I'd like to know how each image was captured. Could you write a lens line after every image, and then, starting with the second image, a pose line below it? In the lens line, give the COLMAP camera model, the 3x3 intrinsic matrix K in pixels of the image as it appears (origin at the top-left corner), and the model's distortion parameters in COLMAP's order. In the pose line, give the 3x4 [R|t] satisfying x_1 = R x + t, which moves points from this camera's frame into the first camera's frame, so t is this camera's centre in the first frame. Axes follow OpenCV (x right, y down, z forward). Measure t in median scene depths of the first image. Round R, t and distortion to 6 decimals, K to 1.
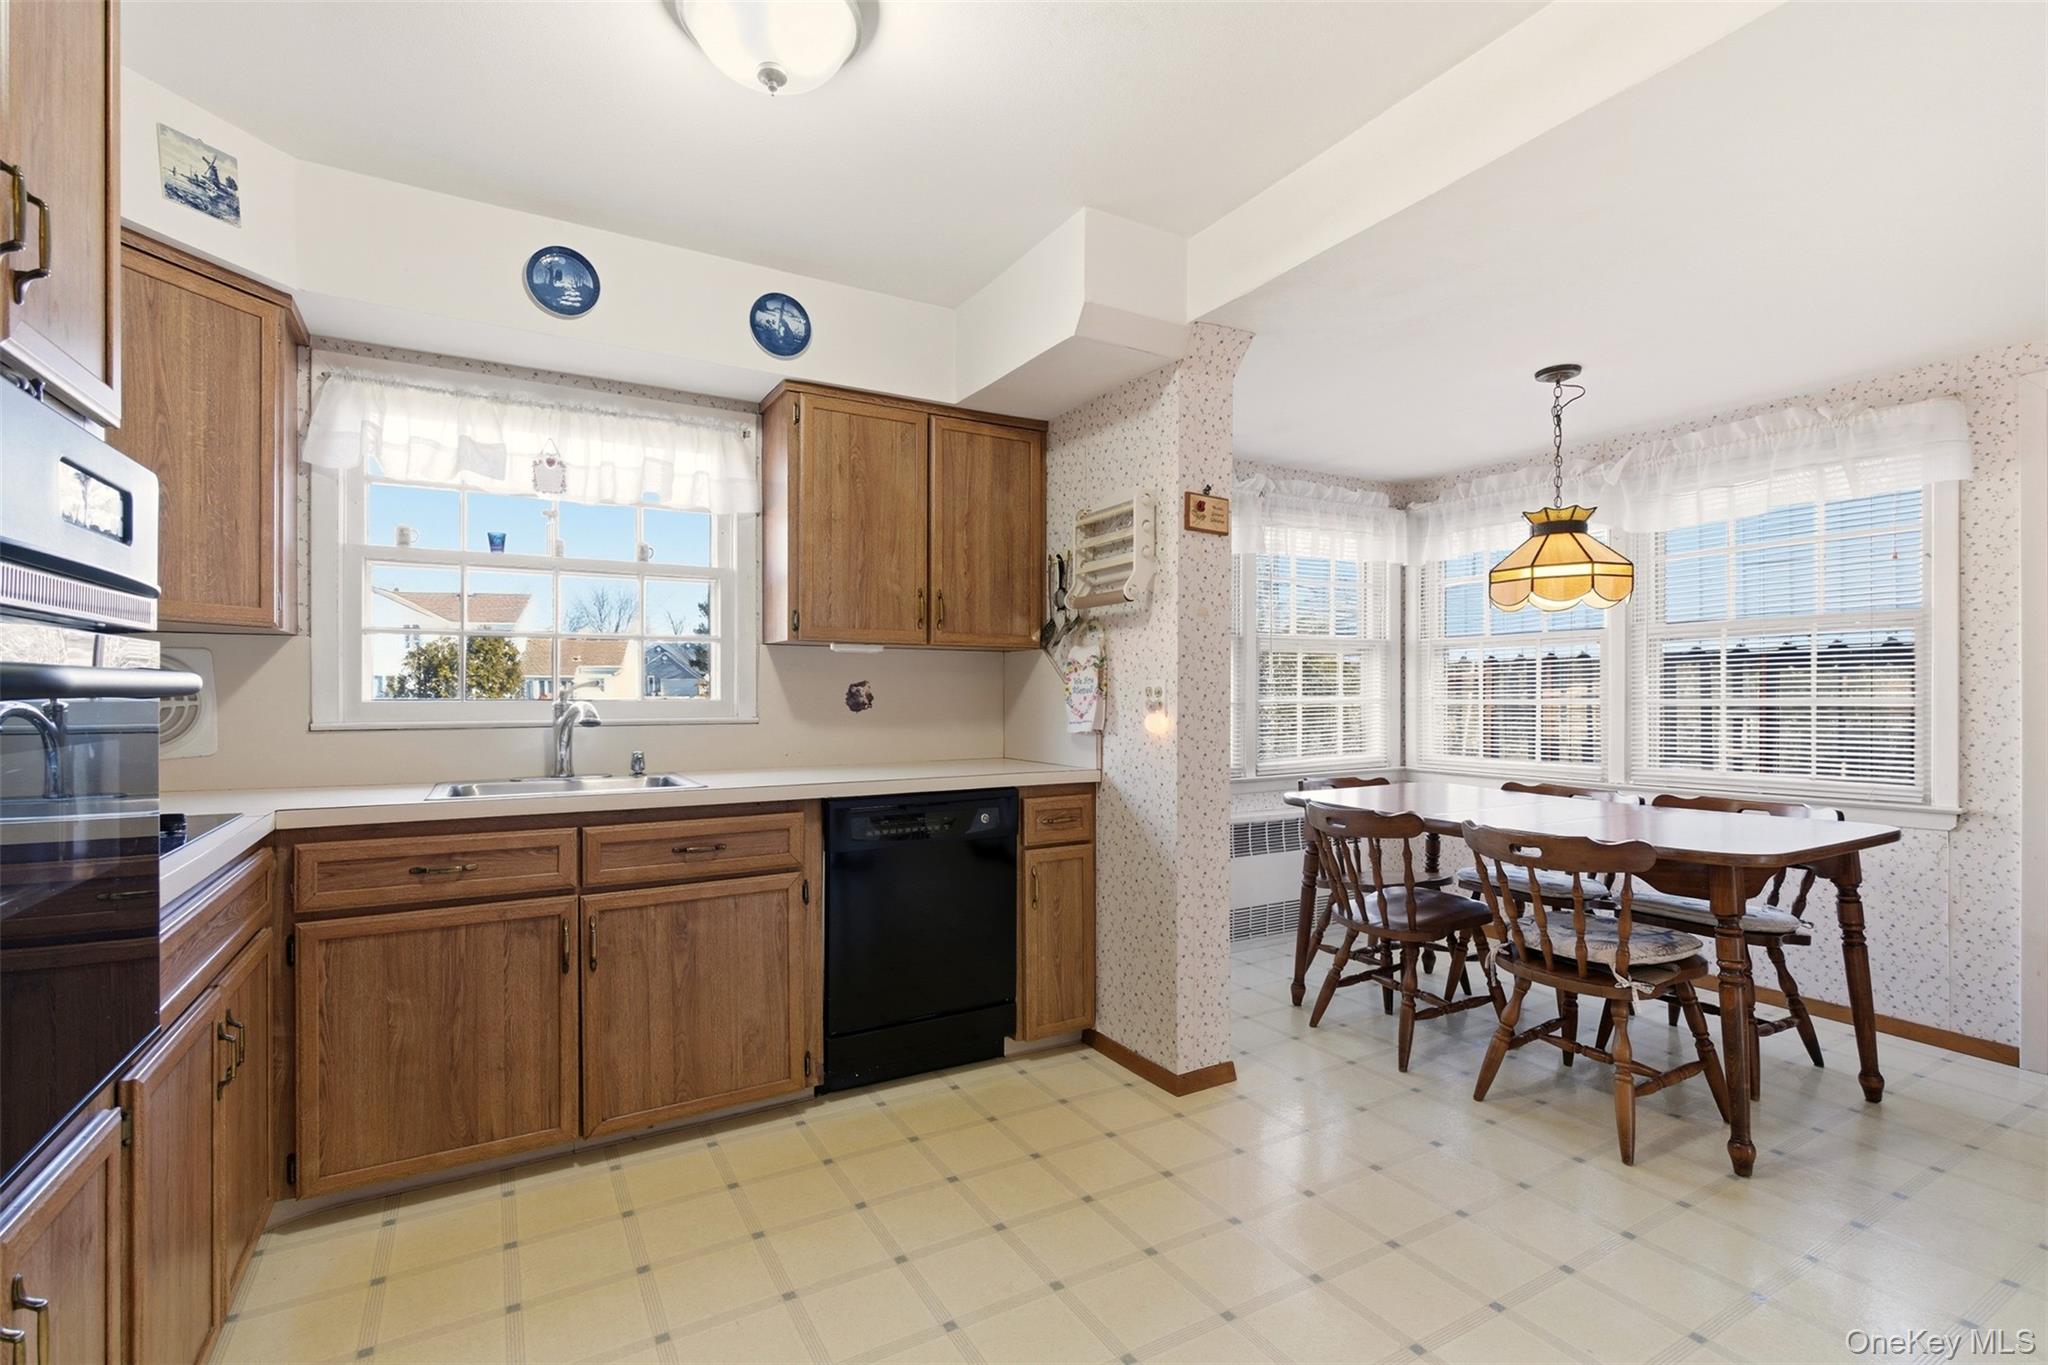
lens RADIAL K [[921.4, 0, 1019.3], [0, 921.4, 694.3], [0, 0, 1]] dist [-0.000212, -0.000153]
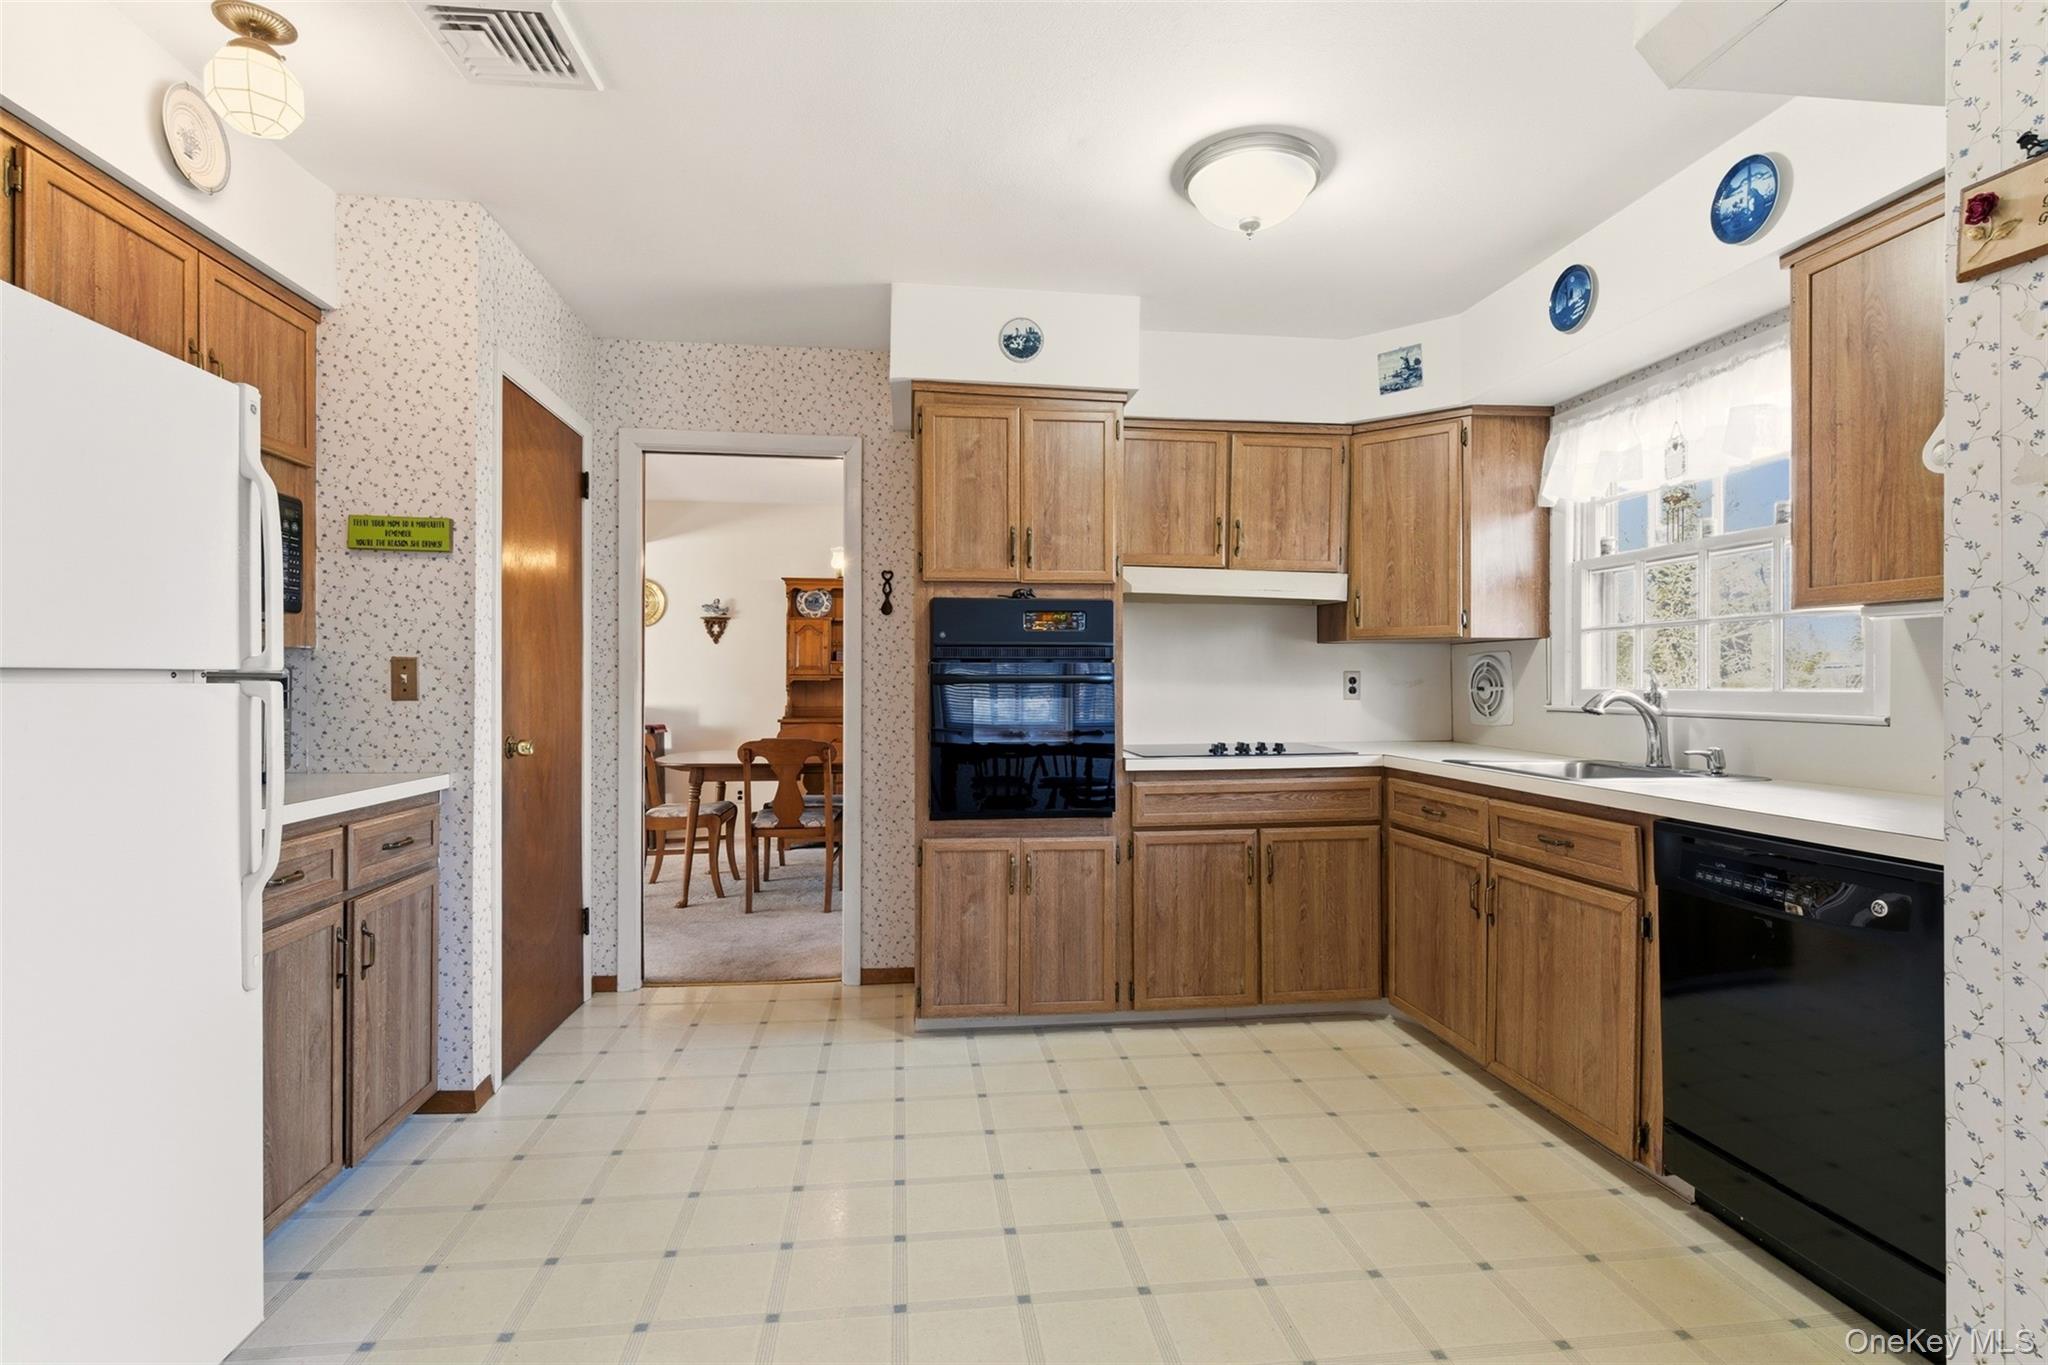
lens RADIAL K [[980.4, 0, 1011.3], [0, 980.4, 681.5], [0, 0, 1]] dist [0.000084, -0.001678]
pose [[-0.396970, -0.000046, -0.917832, 0.726431], [-0.001243, 0.999999, 0.000488, -0.001398], [0.917831, 0.001335, -0.396970, 0.764887]]
